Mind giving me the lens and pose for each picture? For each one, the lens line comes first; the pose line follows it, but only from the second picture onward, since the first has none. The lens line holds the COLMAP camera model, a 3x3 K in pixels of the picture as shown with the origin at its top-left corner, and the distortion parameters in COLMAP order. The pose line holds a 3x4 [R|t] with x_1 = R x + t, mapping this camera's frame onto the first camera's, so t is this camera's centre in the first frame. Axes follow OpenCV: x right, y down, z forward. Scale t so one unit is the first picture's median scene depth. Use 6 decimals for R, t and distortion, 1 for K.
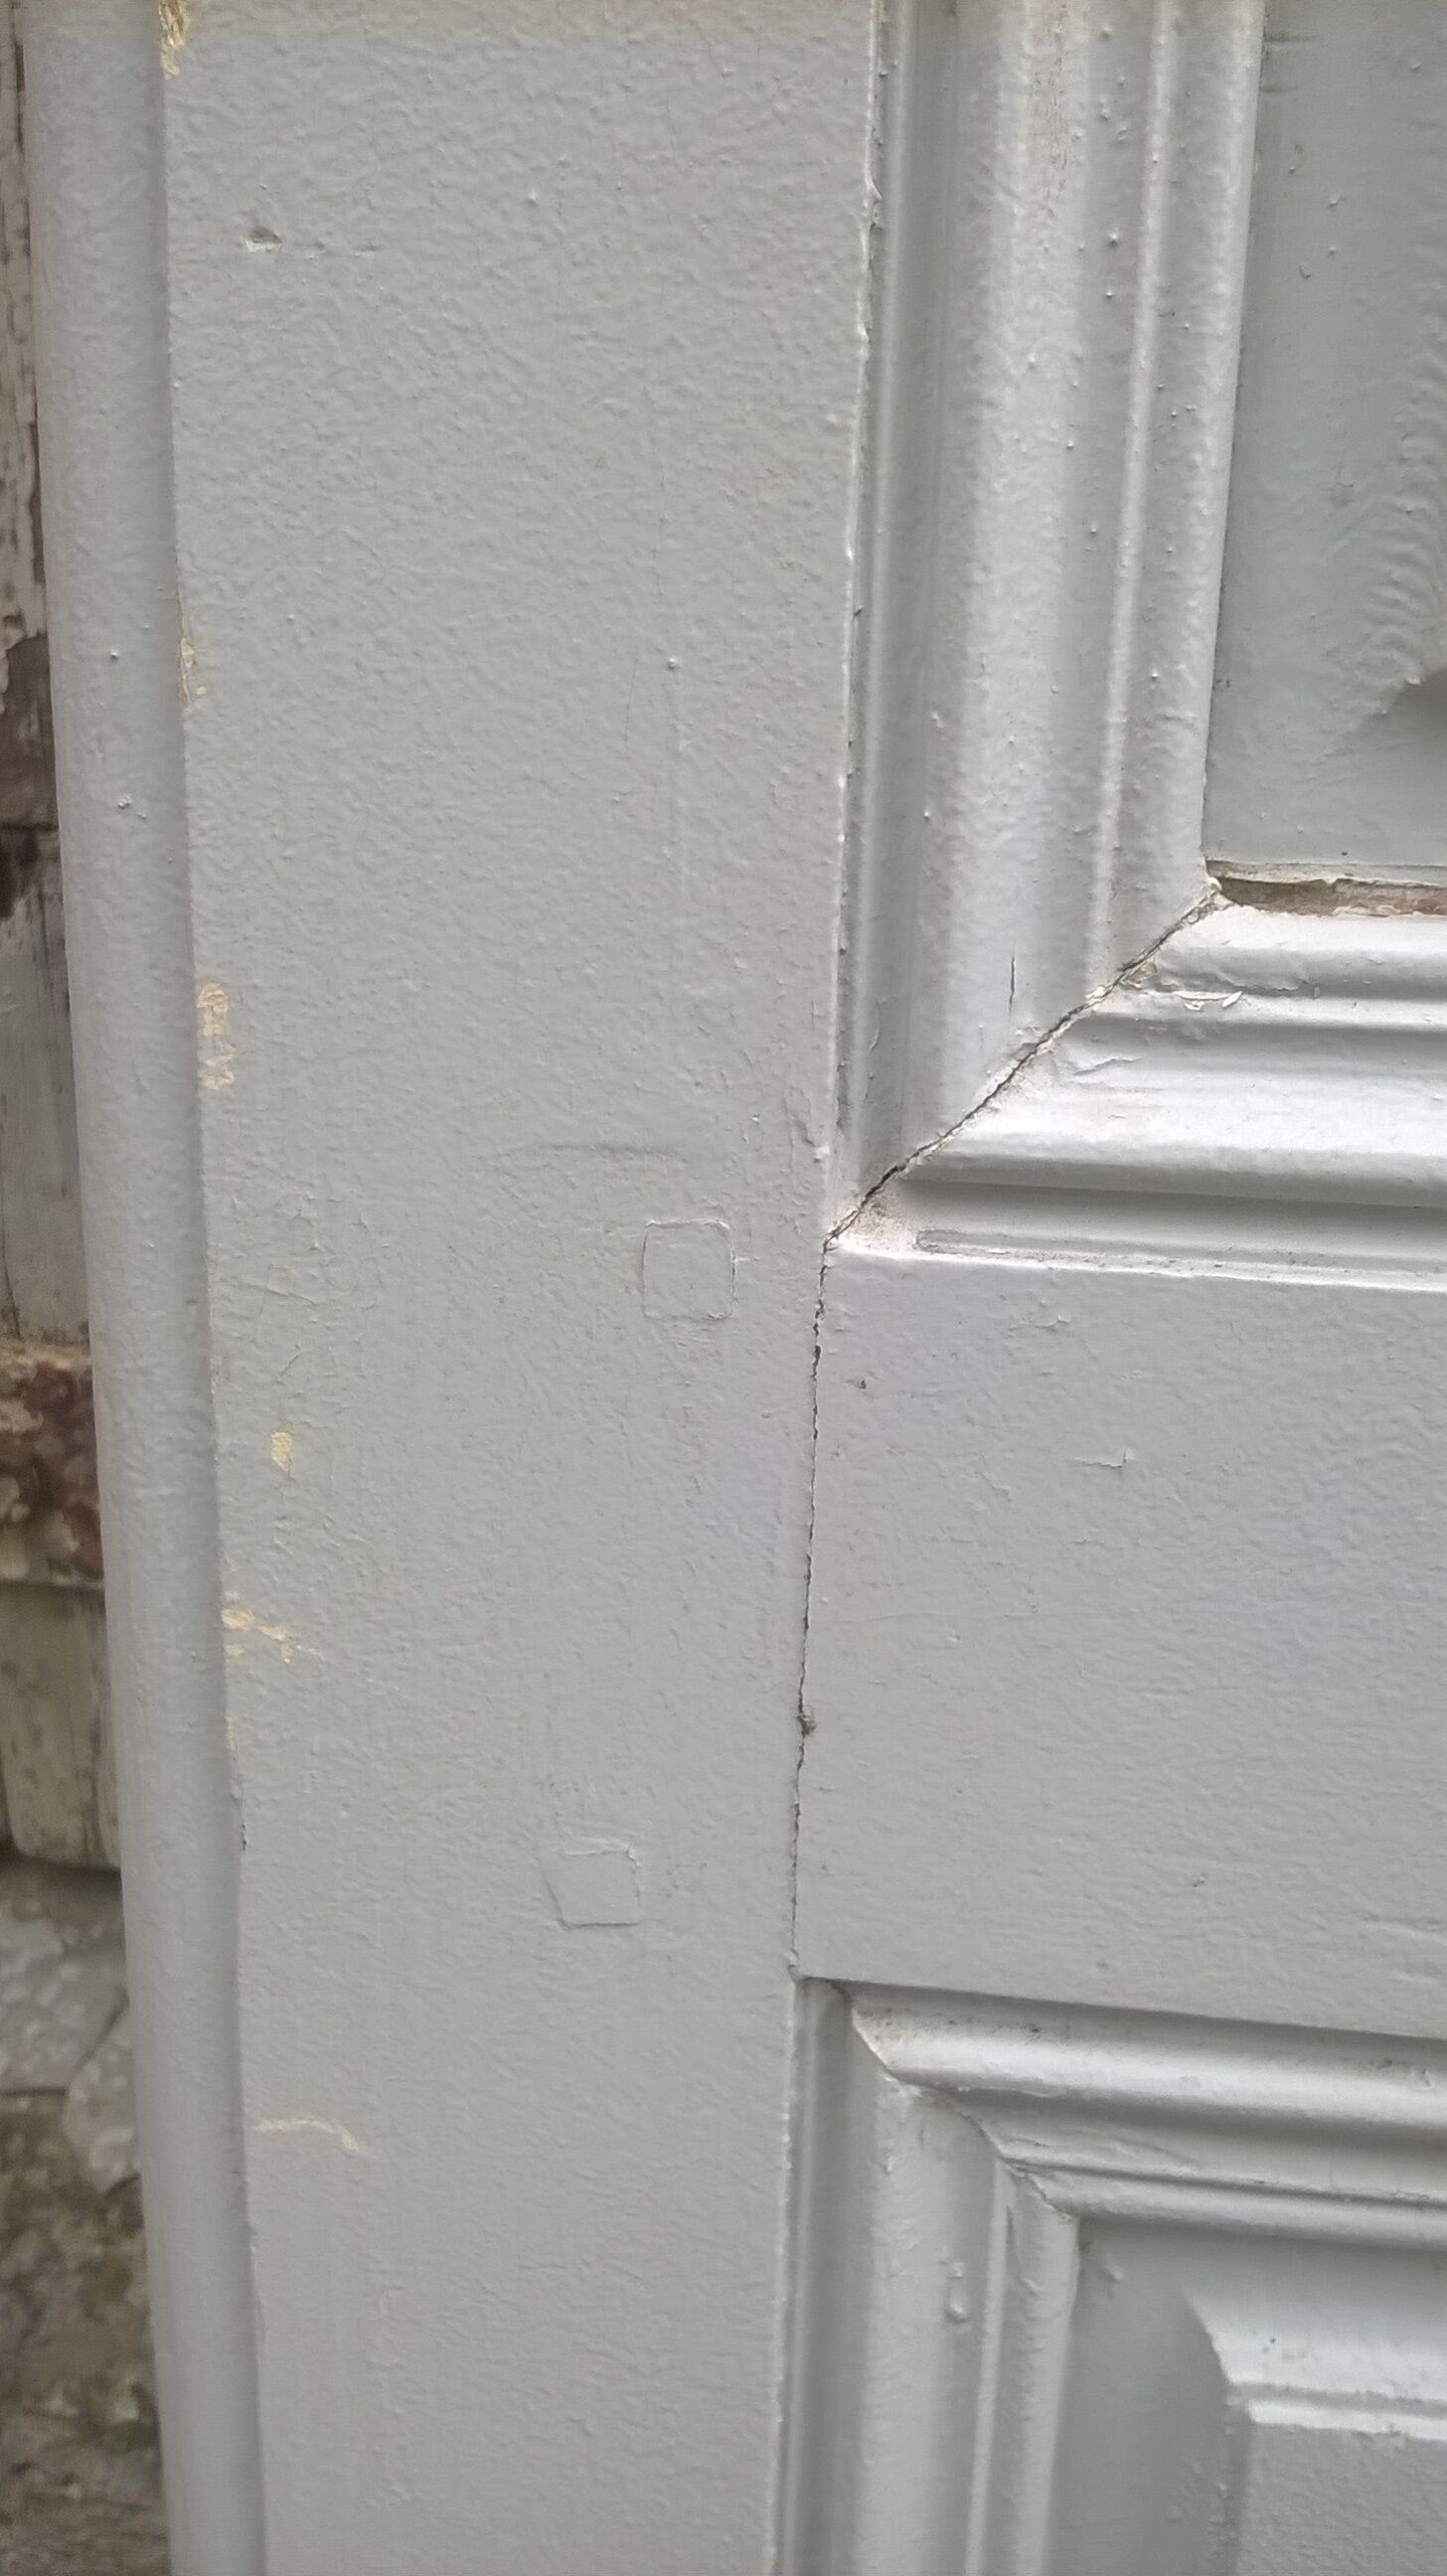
lens RADIAL K [[2318.7, 0, 716.0], [0, 2318.7, 1293.8], [0, 0, 1]] dist [0.053671, -0.209877]
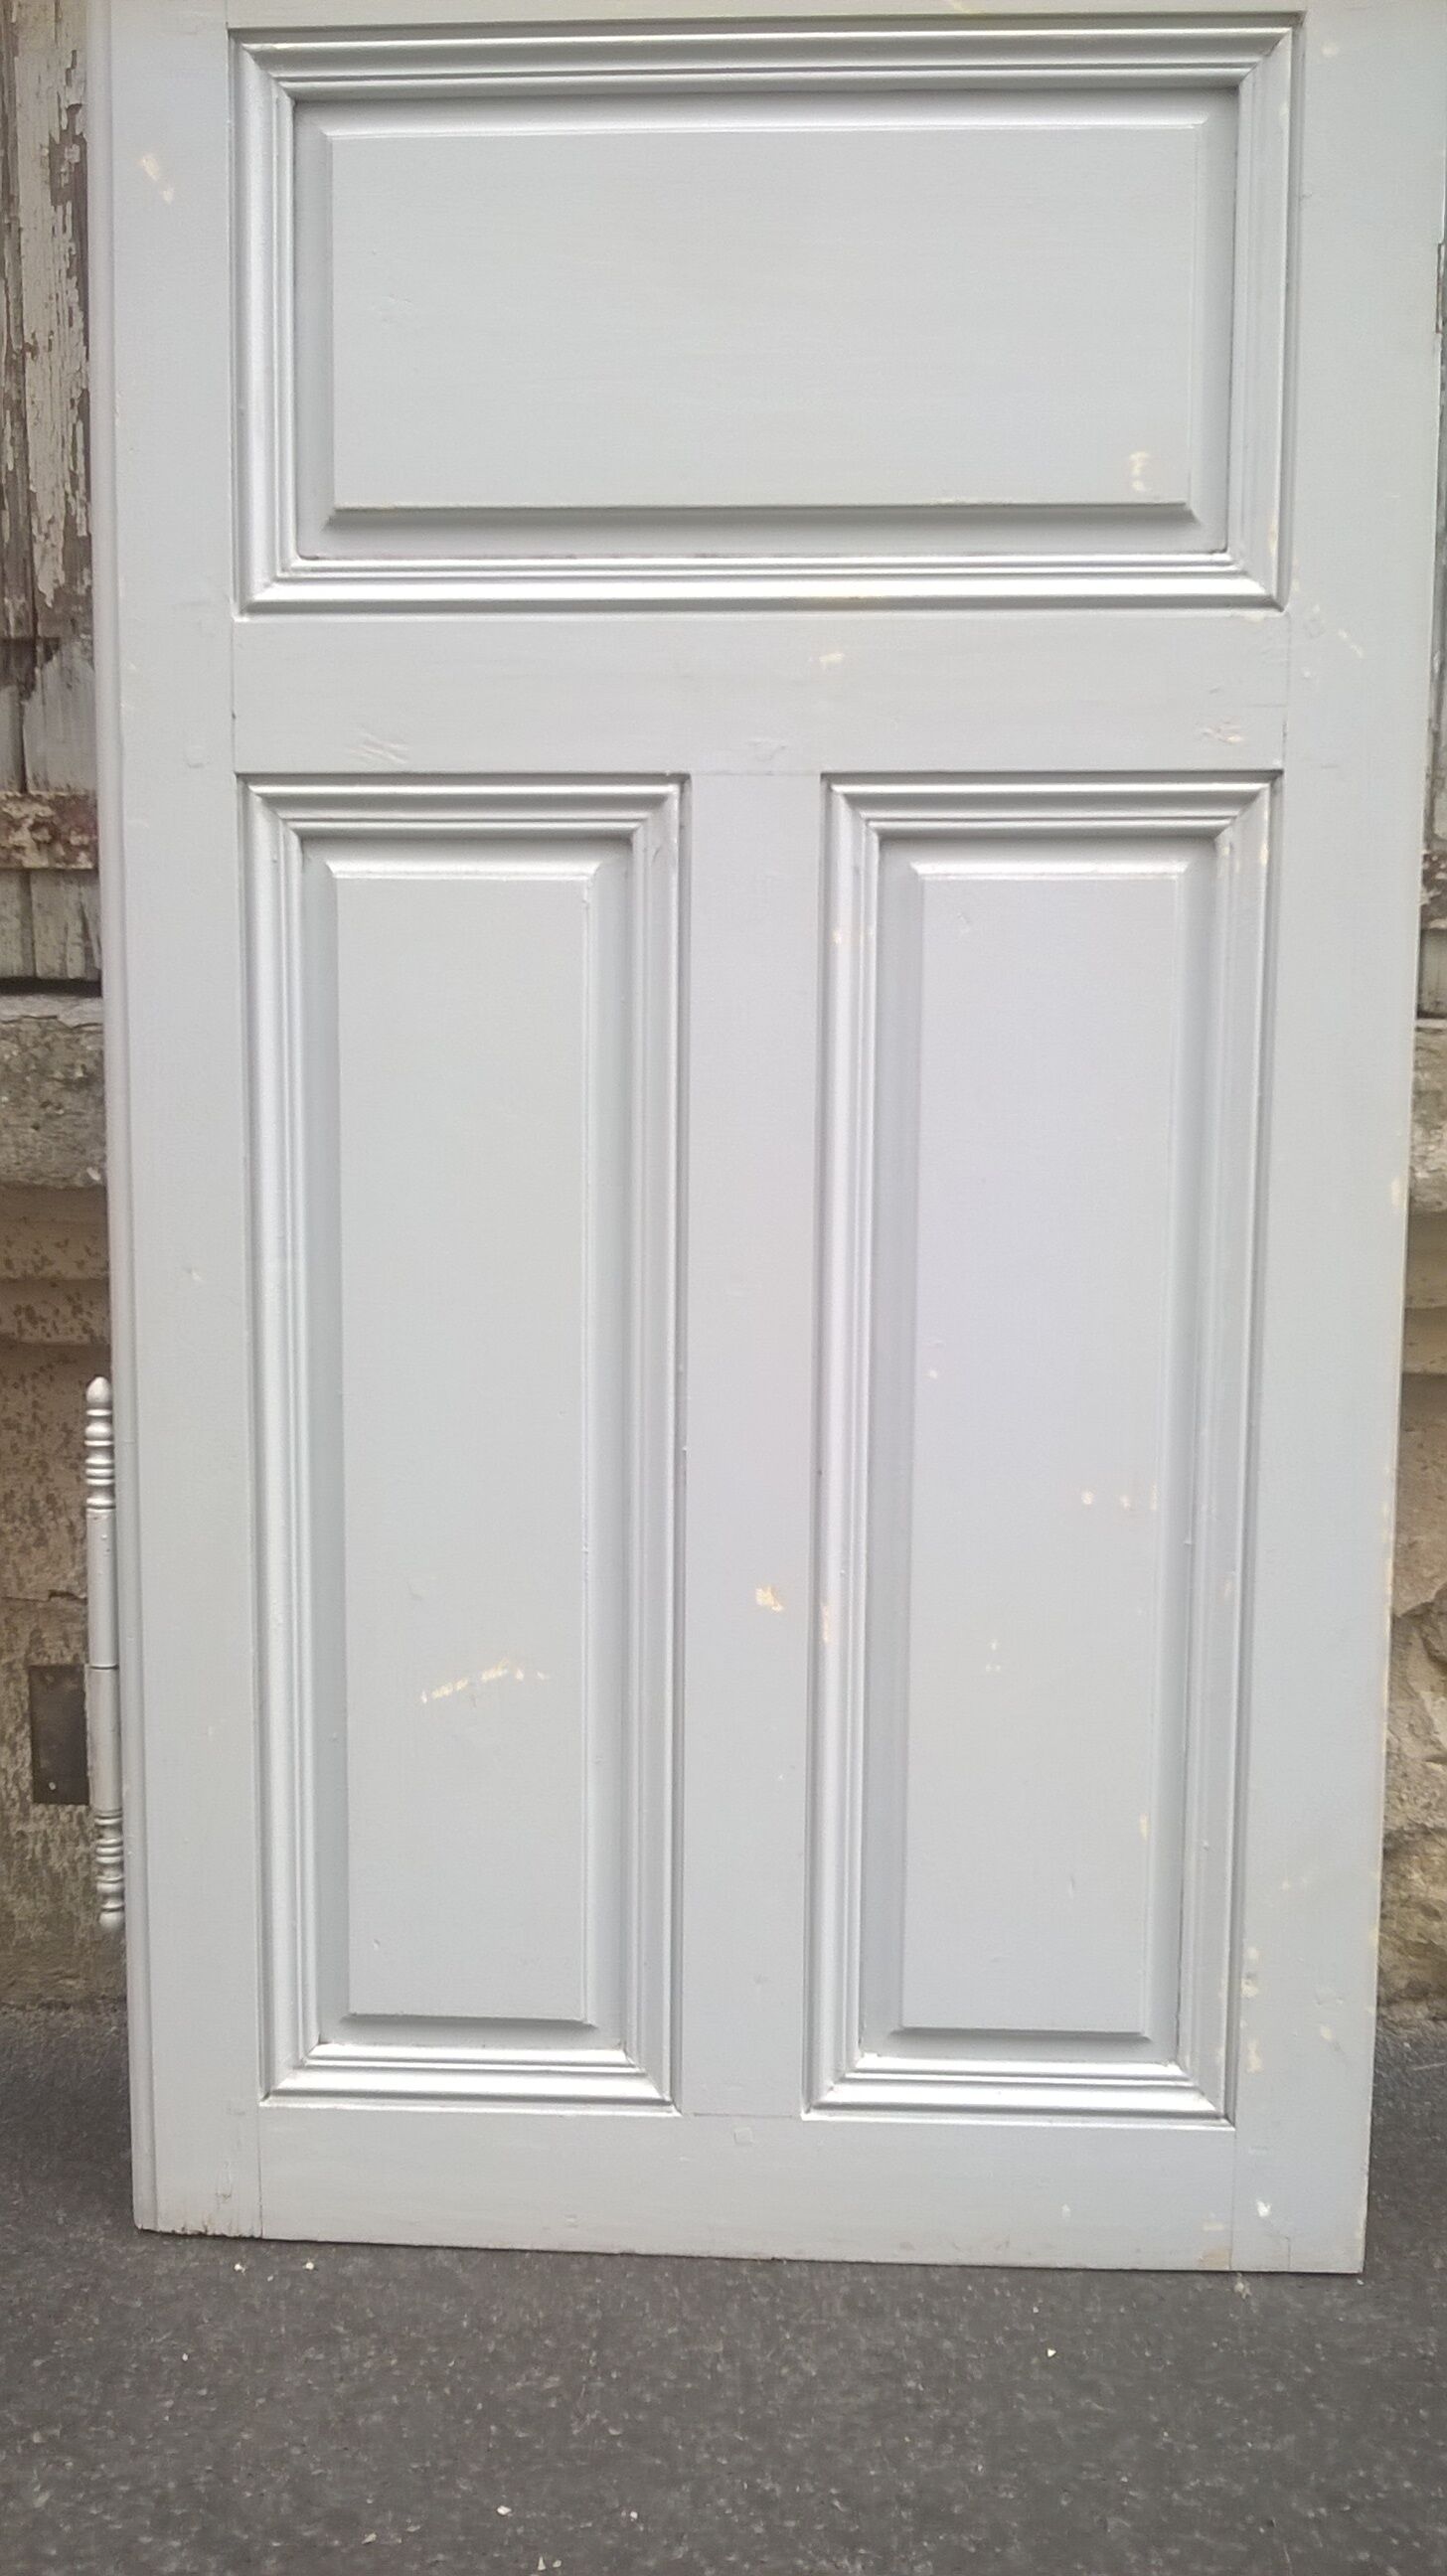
lens RADIAL K [[2318.7, 0, 729.1], [0, 2318.7, 1313.5], [0, 0, 1]] dist [0.053671, -0.209877]
pose [[0.995308, -0.029839, 0.092042, 0.589276], [0.046977, 0.980645, -0.190075, 2.401999], [-0.084589, 0.193507, 0.977445, -3.732841]]
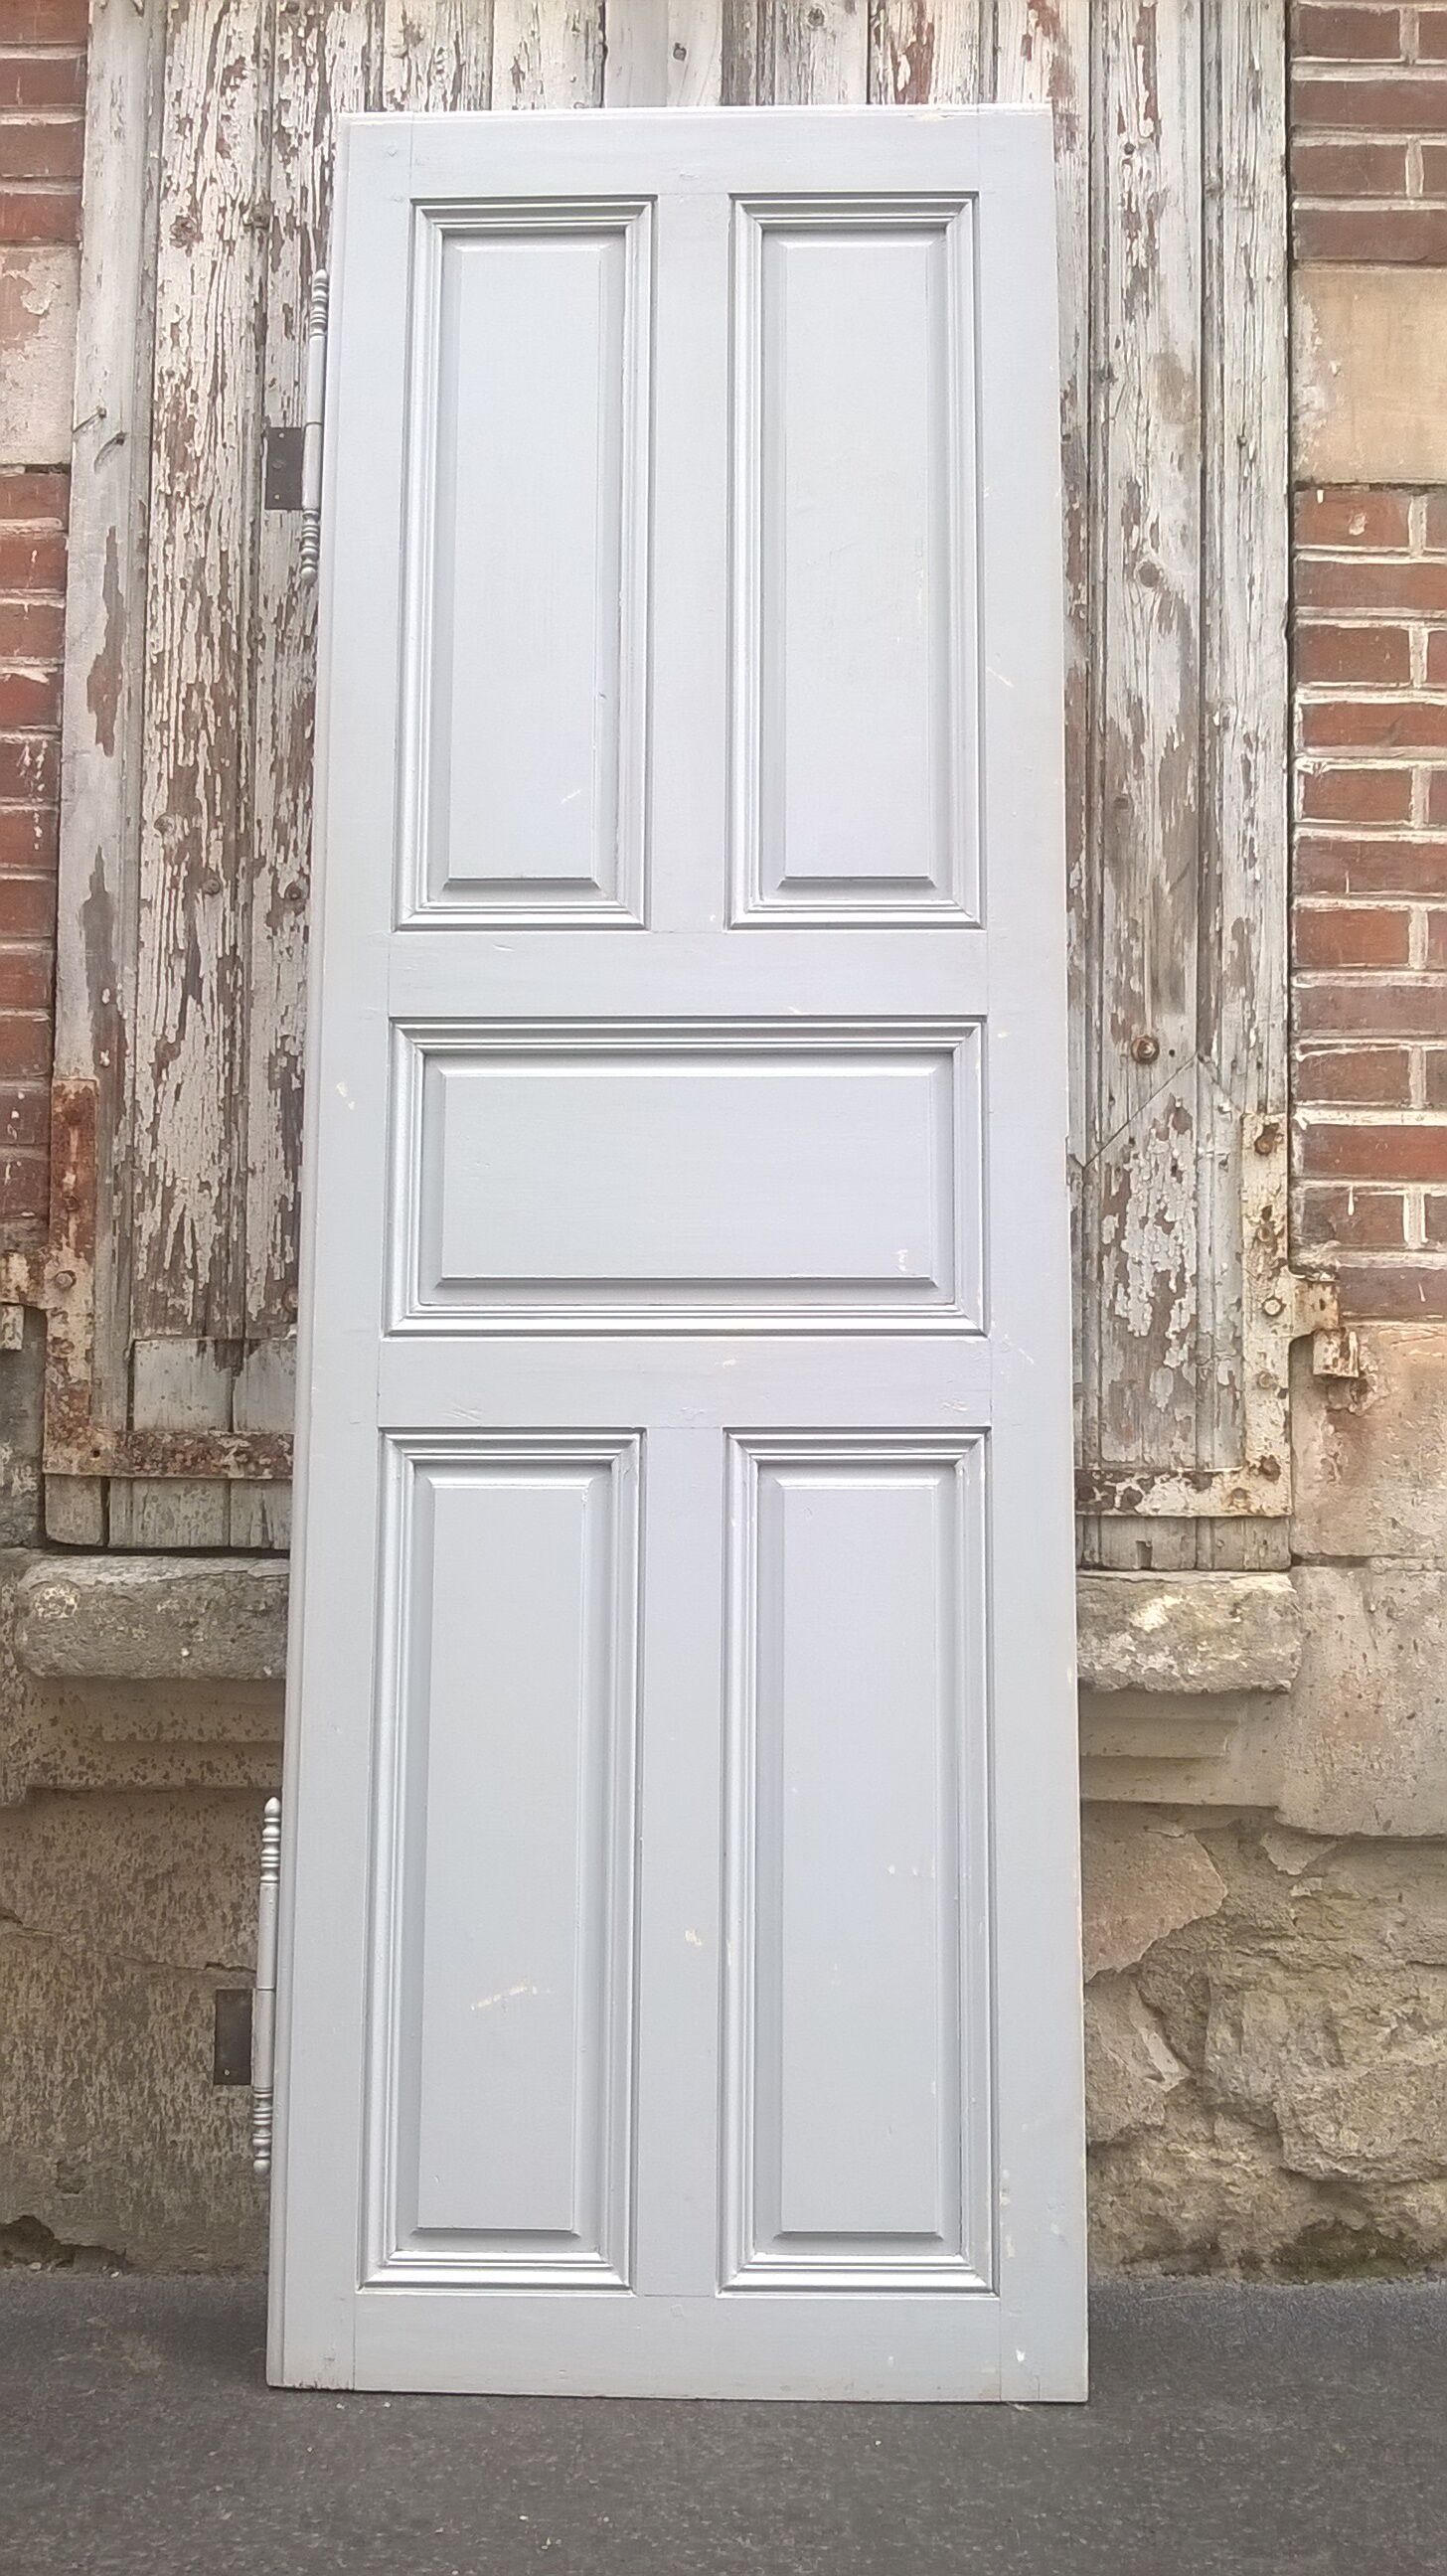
lens RADIAL K [[2318.7, 0, 743.3], [0, 2318.7, 1291.7], [0, 0, 1]] dist [0.053671, -0.209877]
pose [[0.992015, -0.004850, 0.126028, 0.288867], [0.058076, 0.904581, -0.422328, 3.450647], [-0.111954, 0.426275, 0.897639, -6.889626]]
